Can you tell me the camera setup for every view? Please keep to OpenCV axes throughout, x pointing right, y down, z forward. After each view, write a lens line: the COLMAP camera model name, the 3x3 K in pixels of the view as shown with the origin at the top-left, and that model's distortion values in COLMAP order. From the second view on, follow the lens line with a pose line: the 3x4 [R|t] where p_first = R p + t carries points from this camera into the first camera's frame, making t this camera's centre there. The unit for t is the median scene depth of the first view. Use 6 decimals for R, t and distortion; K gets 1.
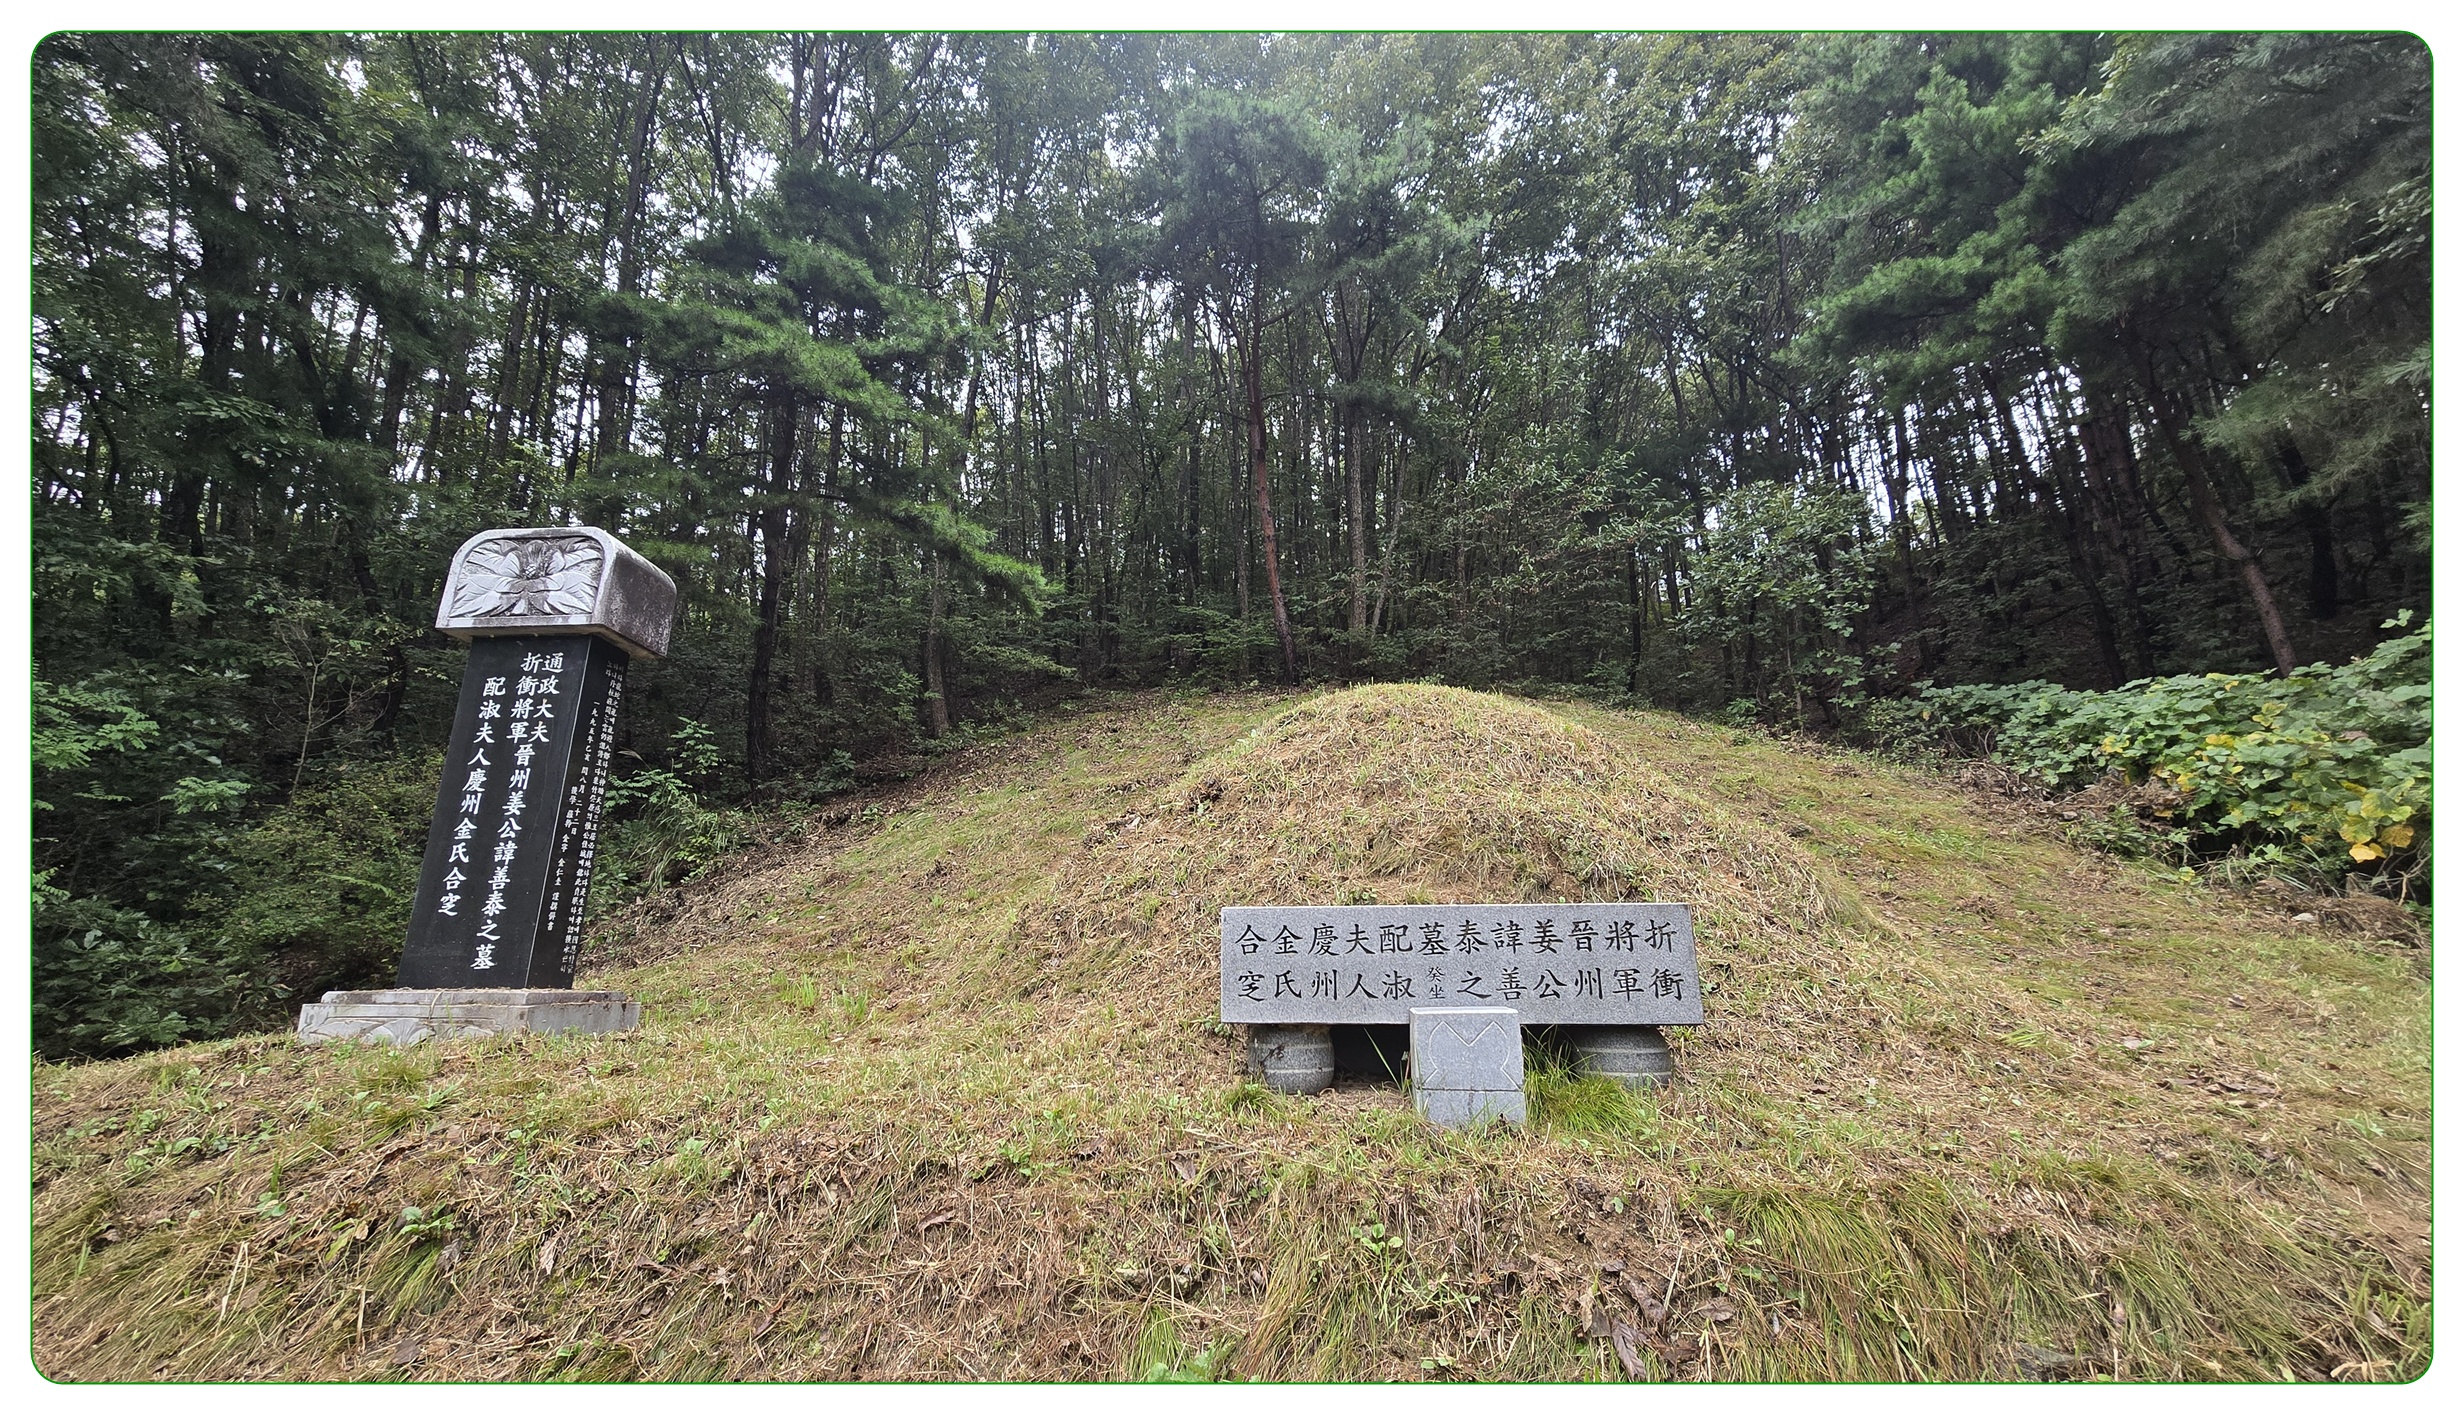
lens RADIAL K [[991.0, 0, 1227.0], [0, 991.0, 712.3], [0, 0, 1]] dist [-0.003734, 0.001266]
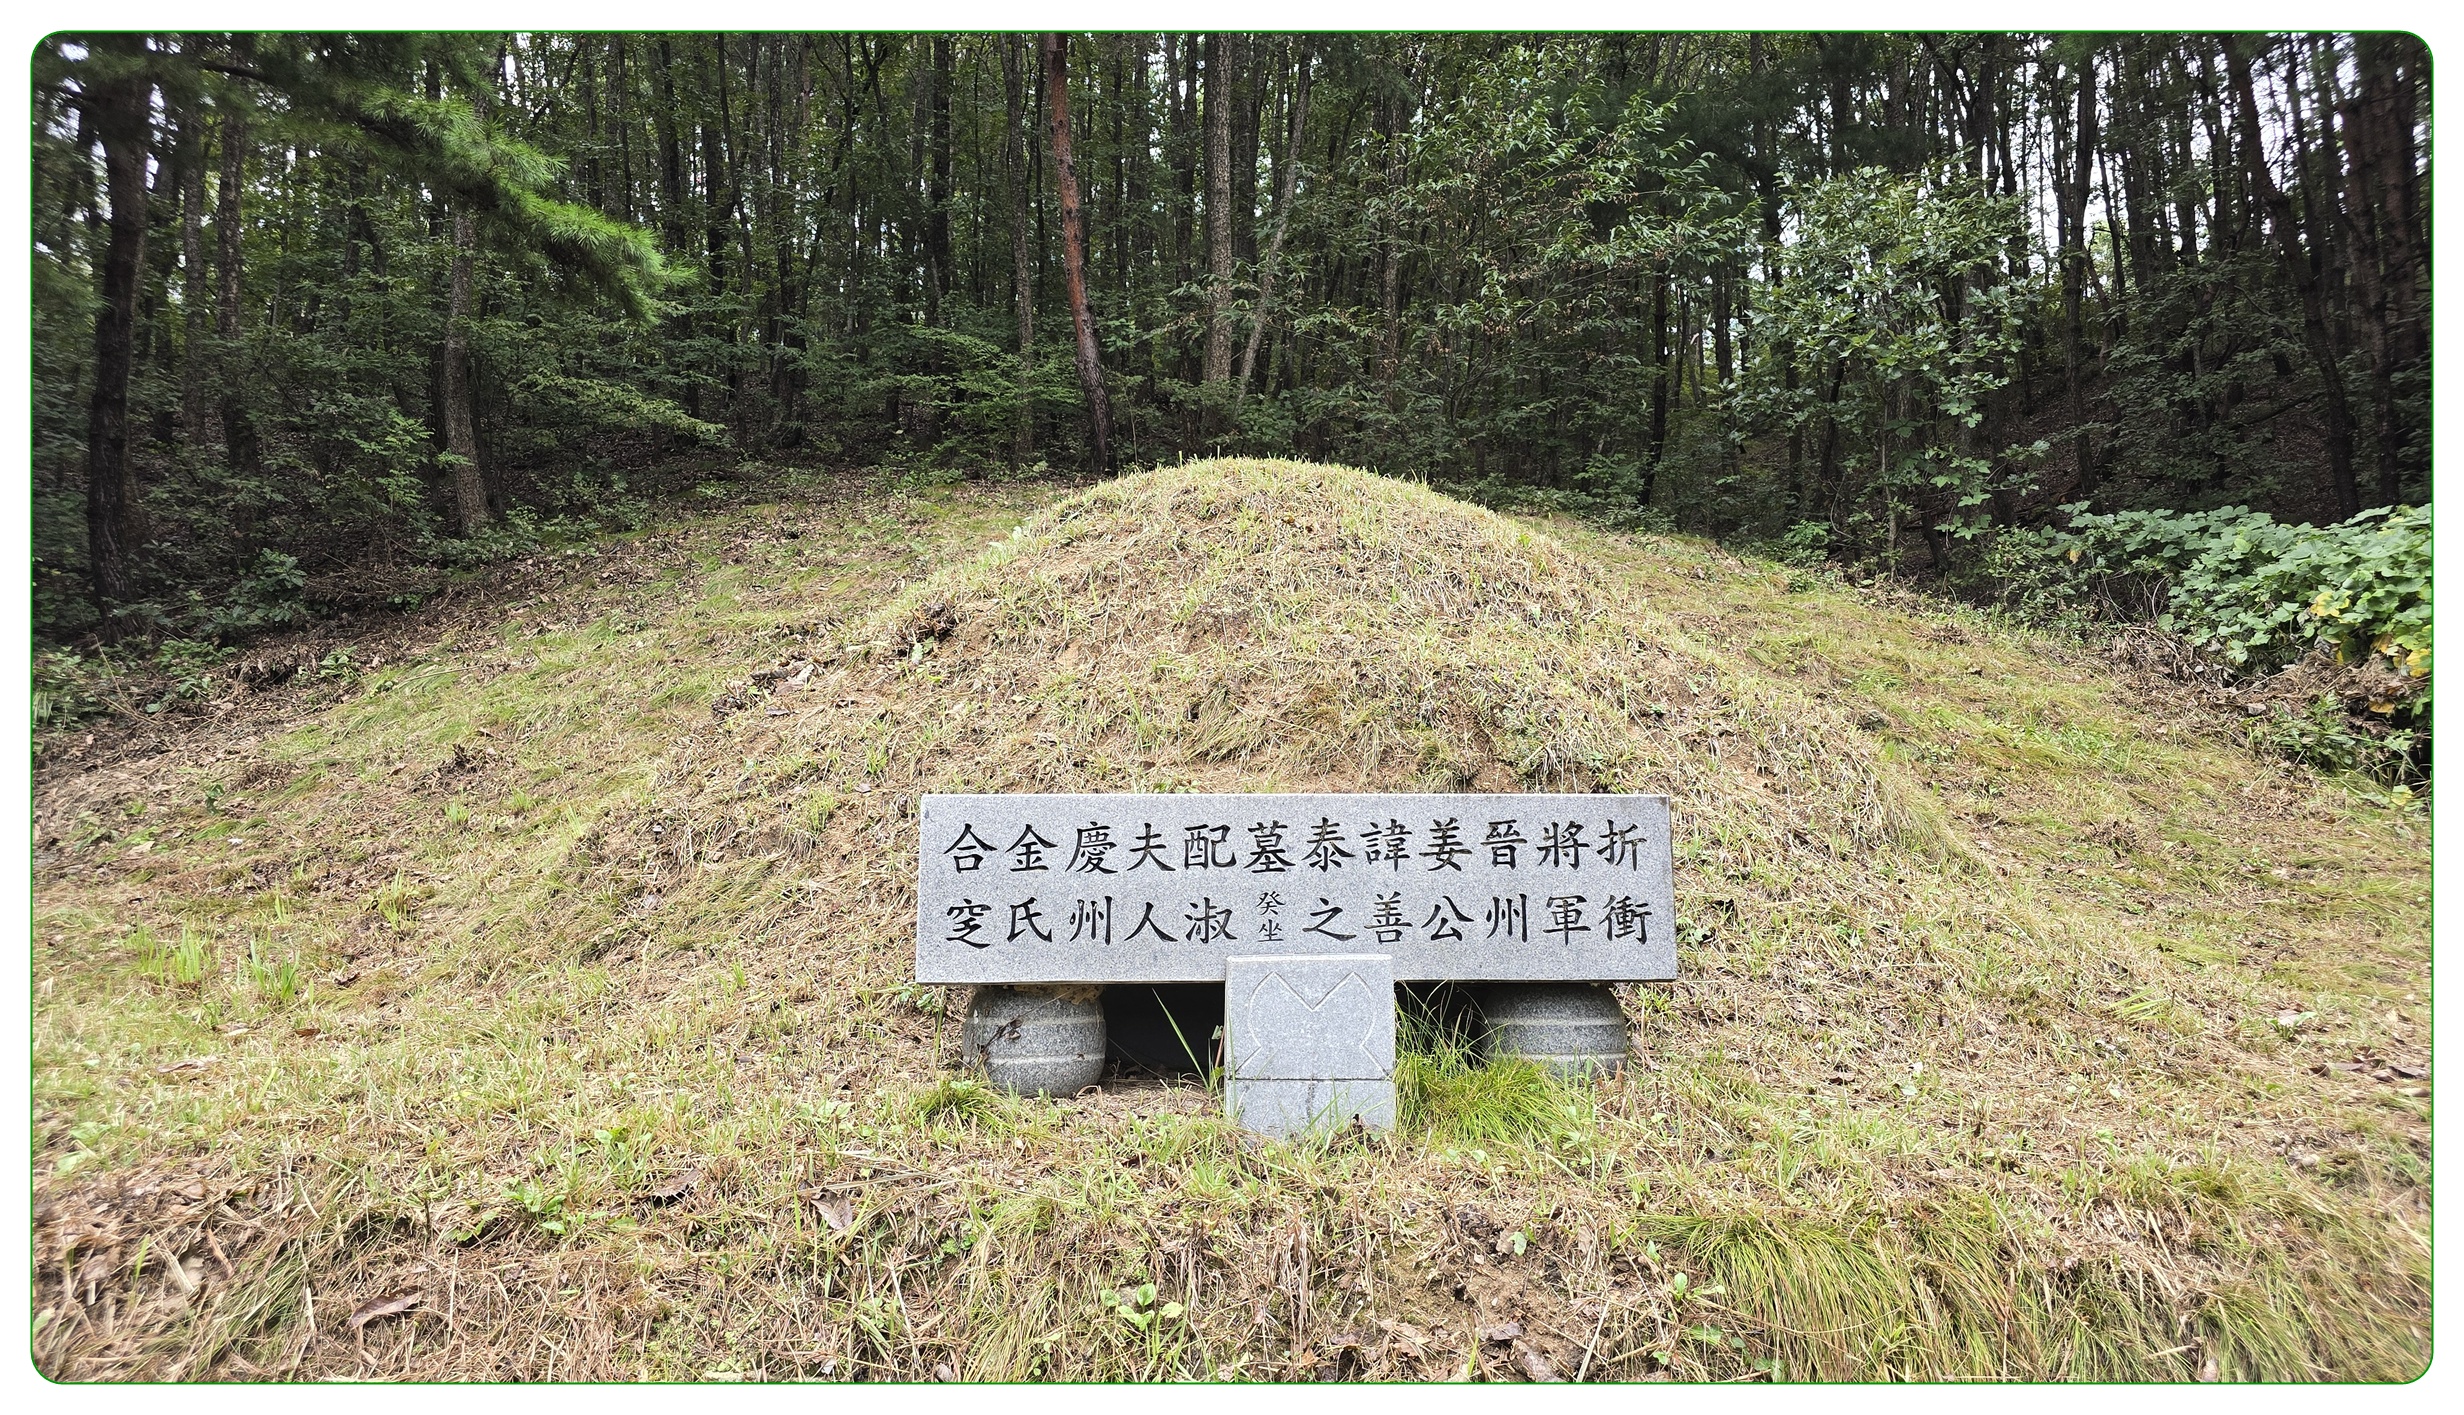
lens RADIAL K [[1631.3, 0, 1247.7], [0, 1631.3, 729.9], [0, 0, 1]] dist [0.052516, -0.042216]
pose [[0.988181, 0.018446, 0.152180, 0.011247], [-0.037146, 0.991961, 0.120971, 0.009624], [-0.148725, -0.125194, 0.980922, 0.005112]]
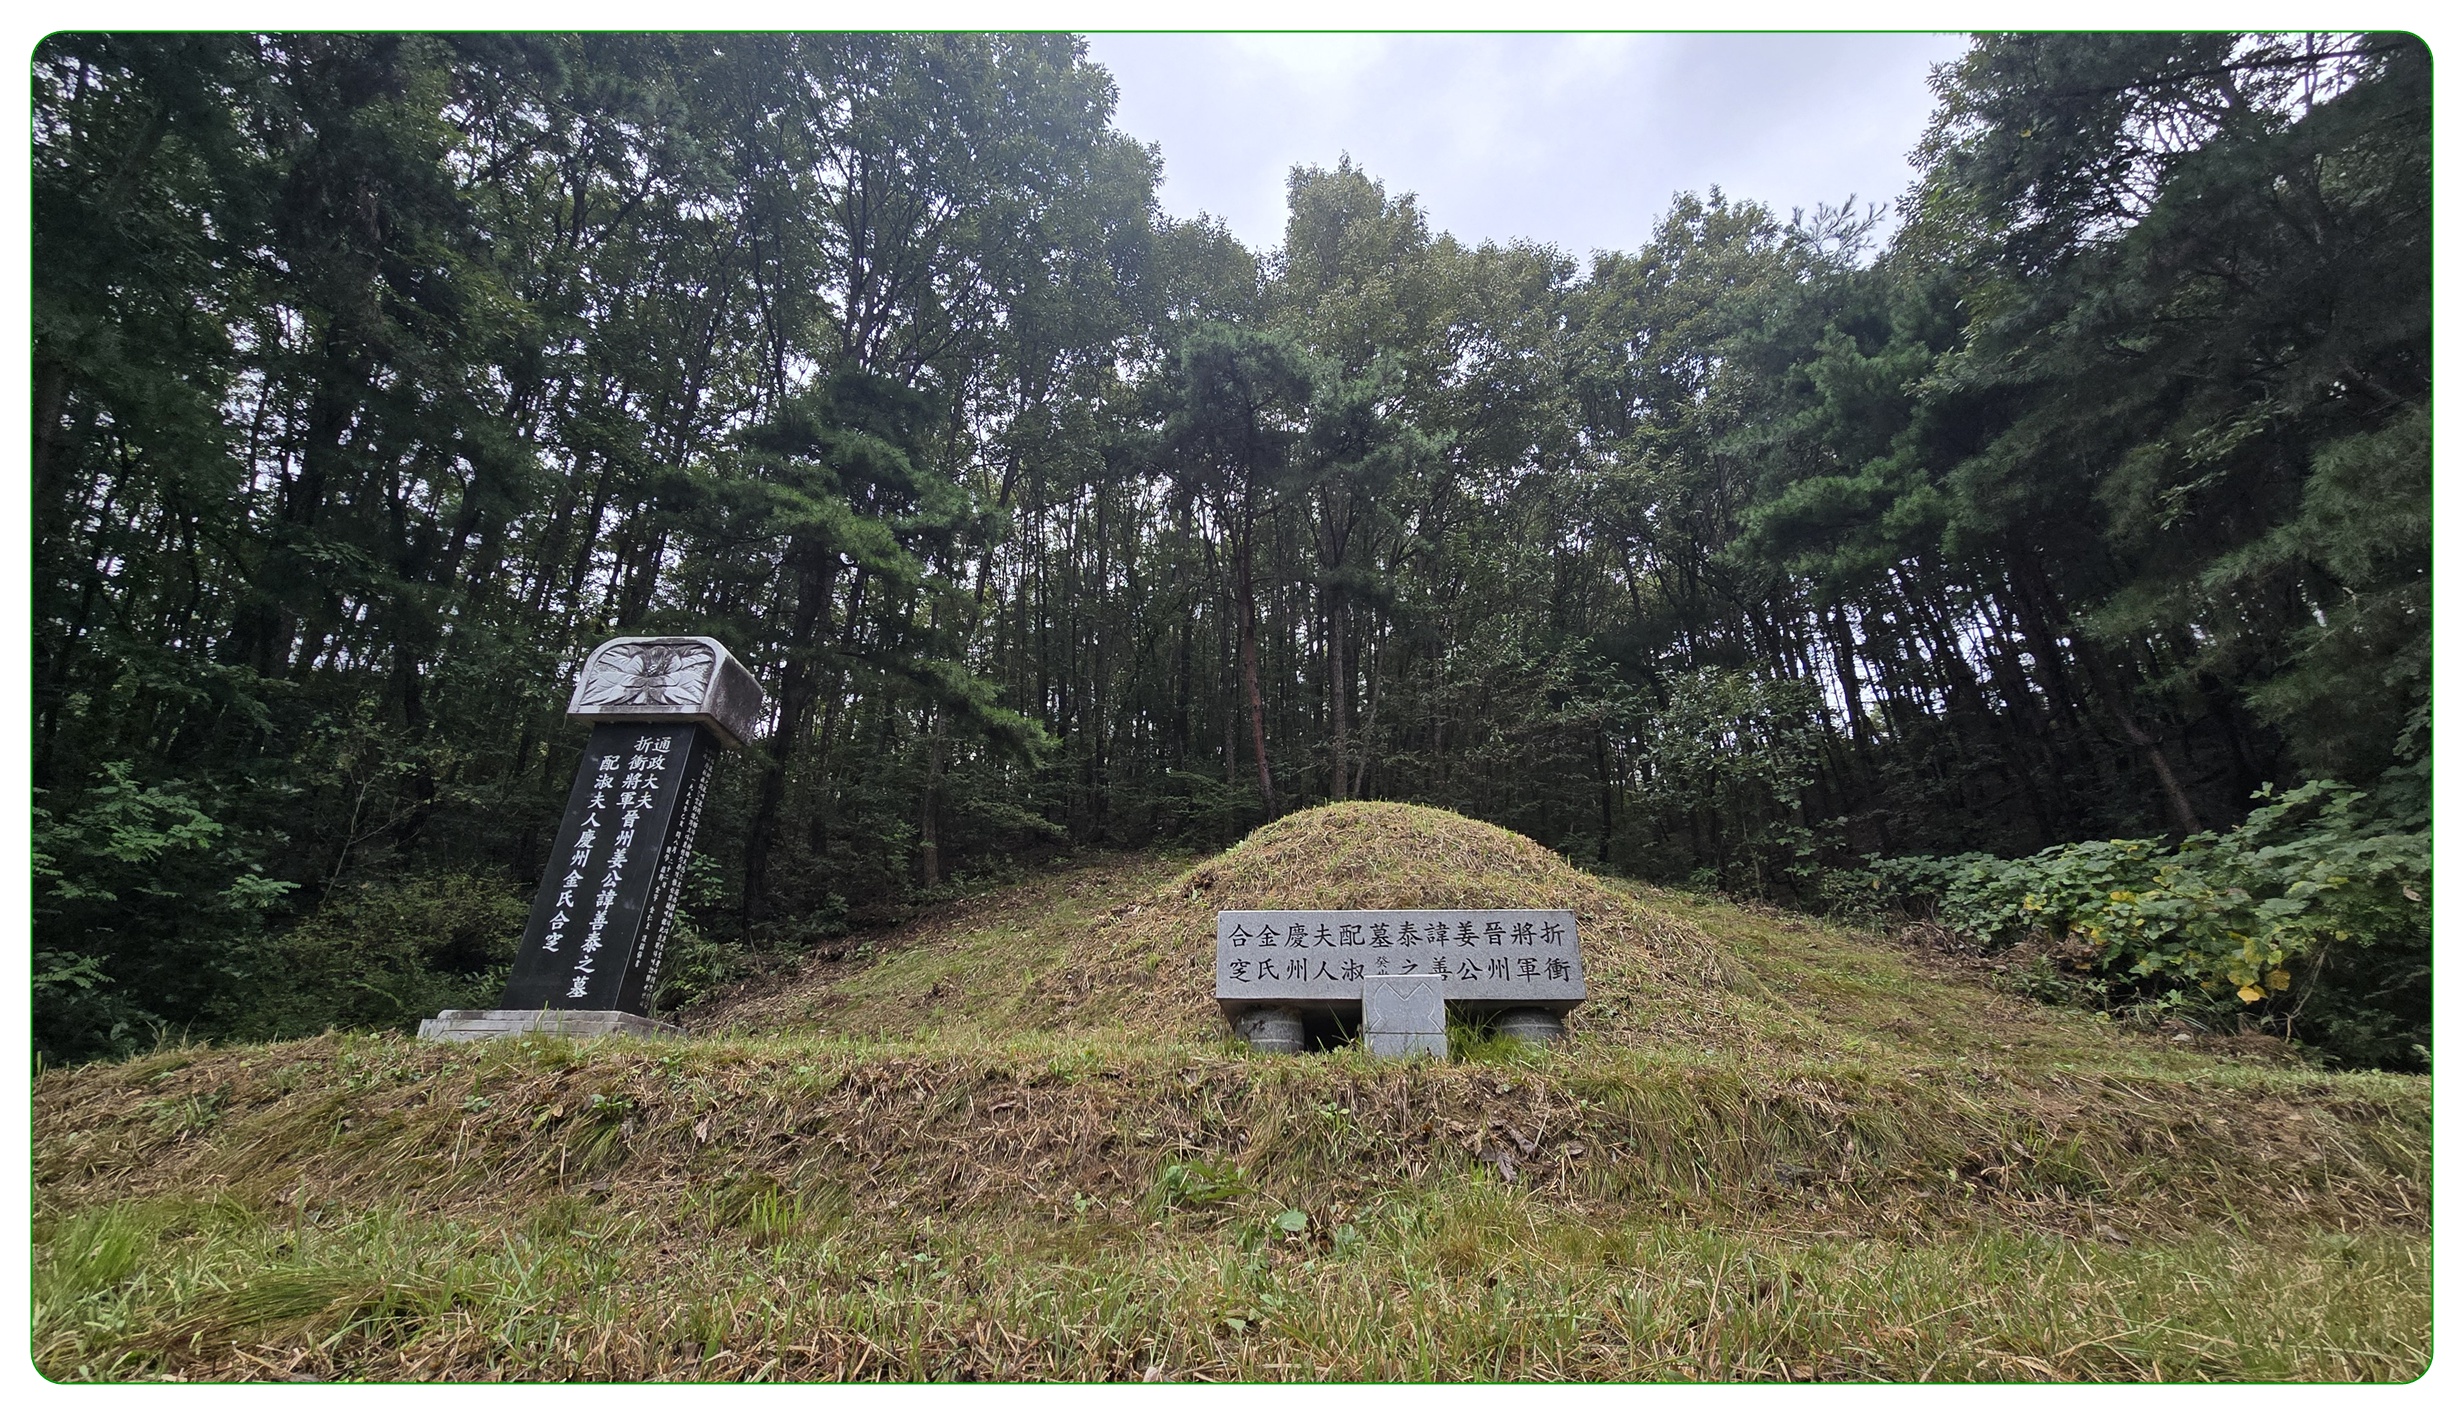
lens RADIAL K [[991.0, 0, 1230.9], [0, 991.0, 705.0], [0, 0, 1]] dist [-0.003734, 0.001266]
pose [[0.999467, 0.027788, 0.017132, -0.005460], [-0.024050, 0.981657, -0.189133, 0.051967], [-0.022074, 0.188620, 0.981802, -0.094123]]
